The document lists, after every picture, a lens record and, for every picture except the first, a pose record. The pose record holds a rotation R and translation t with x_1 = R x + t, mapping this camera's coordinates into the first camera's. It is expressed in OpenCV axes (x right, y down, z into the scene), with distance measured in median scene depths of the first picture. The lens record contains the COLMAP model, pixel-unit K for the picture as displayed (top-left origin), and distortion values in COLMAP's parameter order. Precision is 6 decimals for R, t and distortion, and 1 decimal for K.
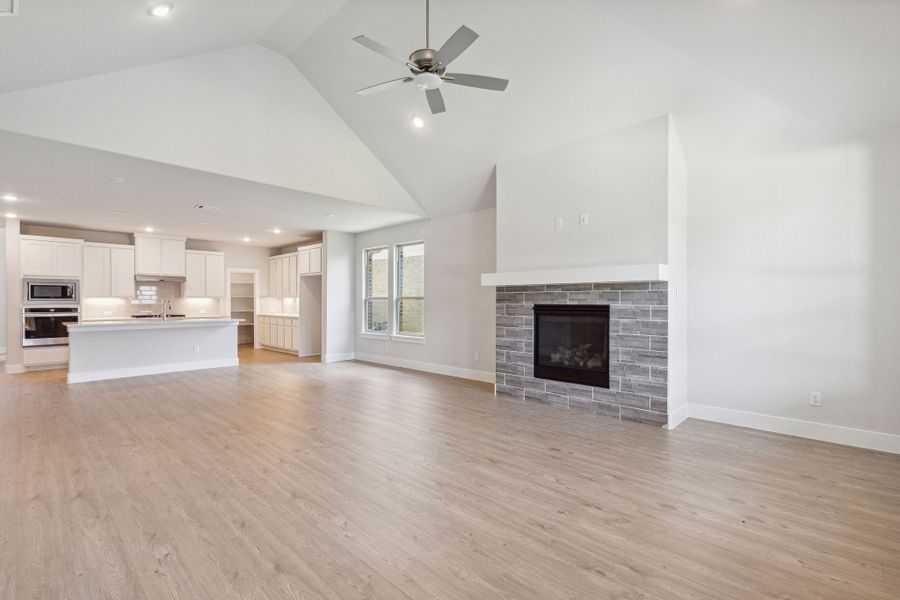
lens RADIAL K [[400.1, 0, 448.4], [0, 400.1, 310.3], [0, 0, 1]] dist [0.002145, 0.000124]
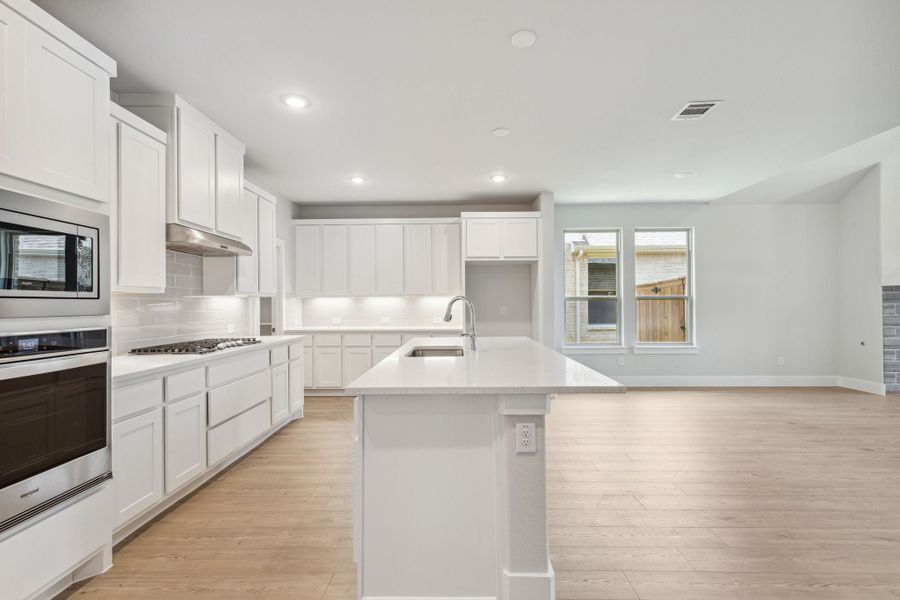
lens RADIAL K [[412.1, 0, 413.0], [0, 412.1, 320.2], [0, 0, 1]] dist [0.003298, 0.000423]
pose [[0.742250, -0.029831, 0.669459, -1.031217], [0.020520, 0.999552, 0.021788, -0.014682], [-0.669809, -0.002435, 0.742529, 0.736496]]
